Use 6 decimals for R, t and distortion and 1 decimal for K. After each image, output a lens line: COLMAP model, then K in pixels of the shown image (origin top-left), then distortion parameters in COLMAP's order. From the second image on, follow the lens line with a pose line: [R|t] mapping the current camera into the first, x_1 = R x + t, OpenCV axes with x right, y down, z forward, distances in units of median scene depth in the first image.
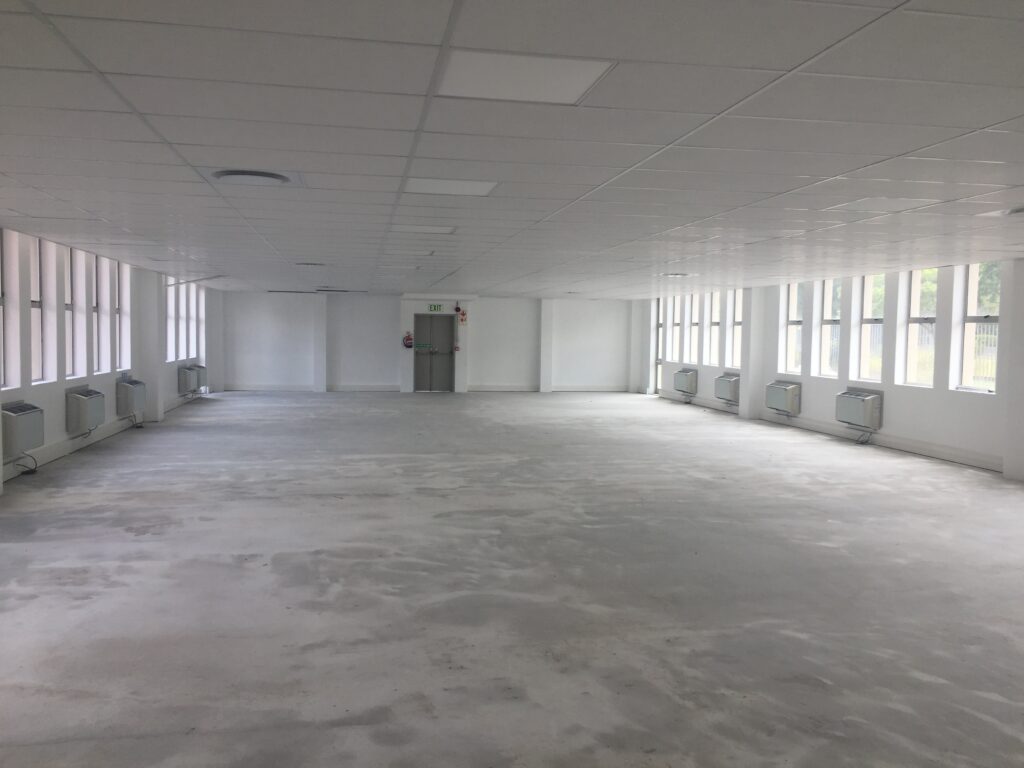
lens RADIAL K [[885.9, 0, 506.7], [0, 885.9, 383.0], [0, 0, 1]] dist [0.055526, -0.084557]
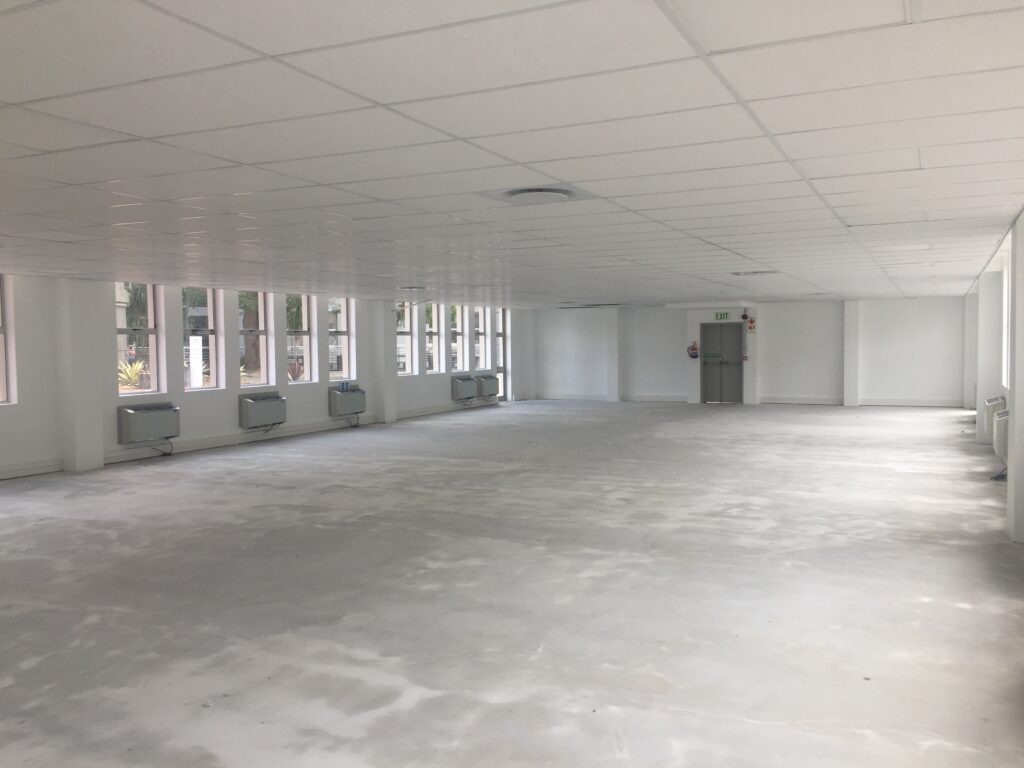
lens RADIAL K [[885.9, 0, 519.4], [0, 885.9, 380.7], [0, 0, 1]] dist [0.055526, -0.084557]
pose [[0.818743, 0.001815, -0.574157, 1.382070], [-0.009987, 0.999889, -0.011080, -0.008694], [0.574073, 0.014806, 0.818670, 0.385407]]
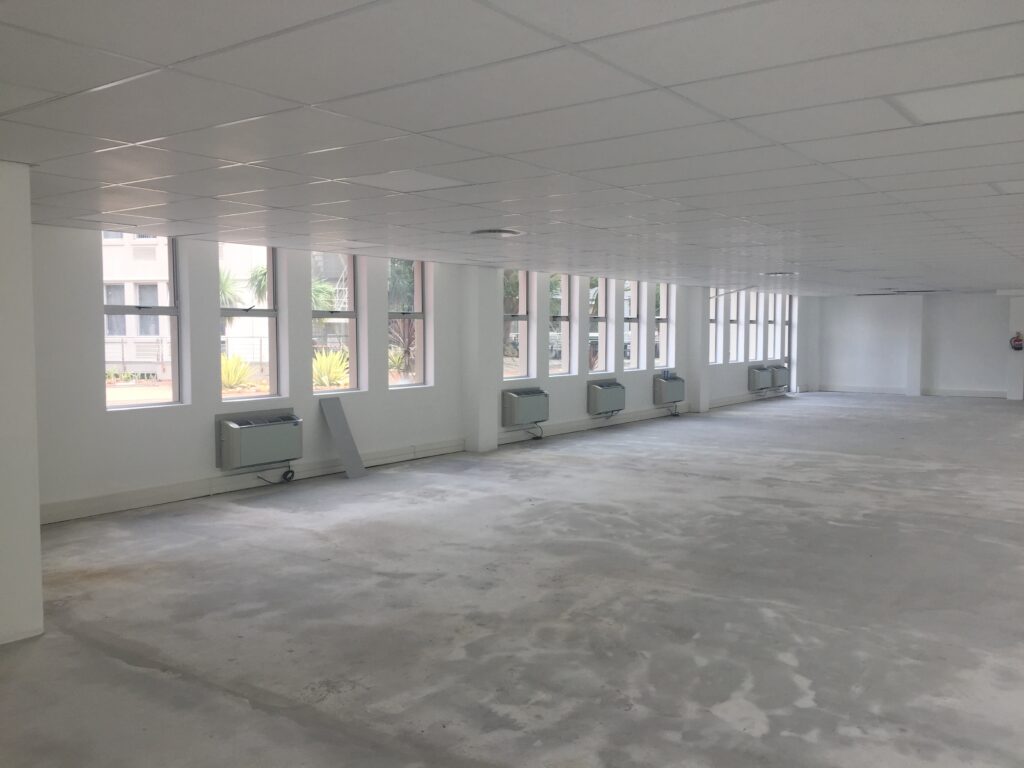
lens RADIAL K [[885.9, 0, 509.3], [0, 885.9, 387.3], [0, 0, 1]] dist [0.055526, -0.084557]
pose [[0.685024, 0.031876, -0.727823, 0.877216], [-0.030676, 0.999418, 0.014899, -0.000034], [0.727875, 0.012121, 0.685603, 0.020719]]
